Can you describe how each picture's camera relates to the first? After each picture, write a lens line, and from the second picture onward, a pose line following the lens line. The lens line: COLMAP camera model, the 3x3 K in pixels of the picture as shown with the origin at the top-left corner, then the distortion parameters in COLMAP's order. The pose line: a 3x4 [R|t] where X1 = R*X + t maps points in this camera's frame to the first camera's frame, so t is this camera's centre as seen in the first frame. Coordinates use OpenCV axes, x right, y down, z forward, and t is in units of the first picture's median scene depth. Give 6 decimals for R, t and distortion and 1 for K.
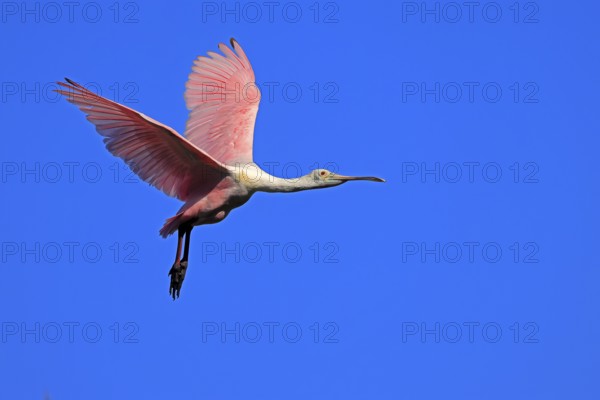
lens RADIAL K [[279.9, 0, 300.0], [0, 279.9, 200.0], [0, 0, 1]] dist [0.000287, -0.000121]
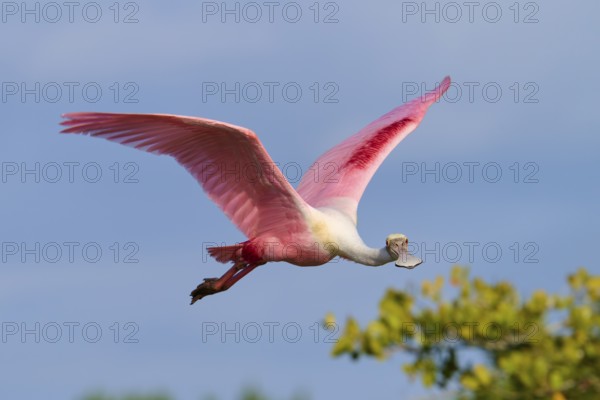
lens RADIAL K [[279.9, 0, 300.0], [0, 279.9, 200.0], [0, 0, 1]] dist [0.000287, -0.000121]
pose [[1.000000, -0.000568, 0.000029, -0.000253], [0.000568, 1.000000, -0.000703, 0.831719], [-0.000028, 0.000703, 1.000000, 0.000763]]
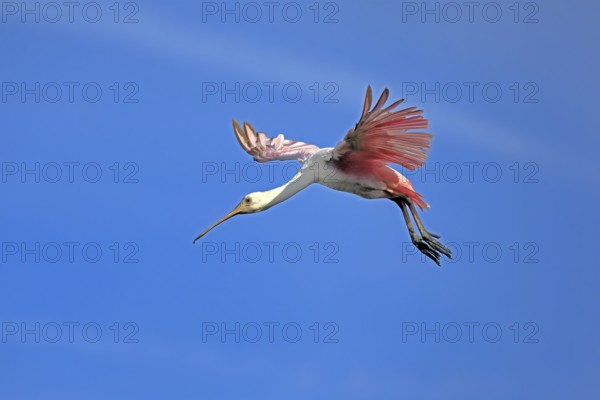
lens RADIAL K [[279.9, 0, 300.0], [0, 279.9, 200.0], [0, 0, 1]] dist [0.000287, -0.000121]
pose [[1.000000, -0.000084, 0.000060, -0.000253], [0.000084, 1.000000, 0.000463, 0.565289], [-0.000061, -0.000463, 1.000000, -0.000068]]
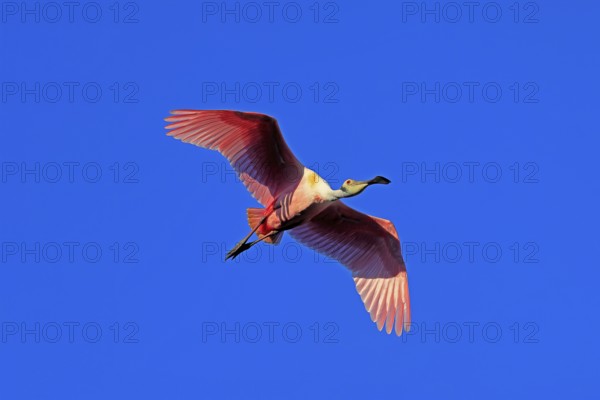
lens RADIAL K [[279.9, 0, 300.0], [0, 279.9, 200.0], [0, 0, 1]] dist [0.000287, -0.000121]
pose [[1.000000, -0.000215, -0.000021, -0.000098], [0.000215, 1.000000, -0.000030, 0.141419], [0.000021, 0.000030, 1.000000, -0.000055]]
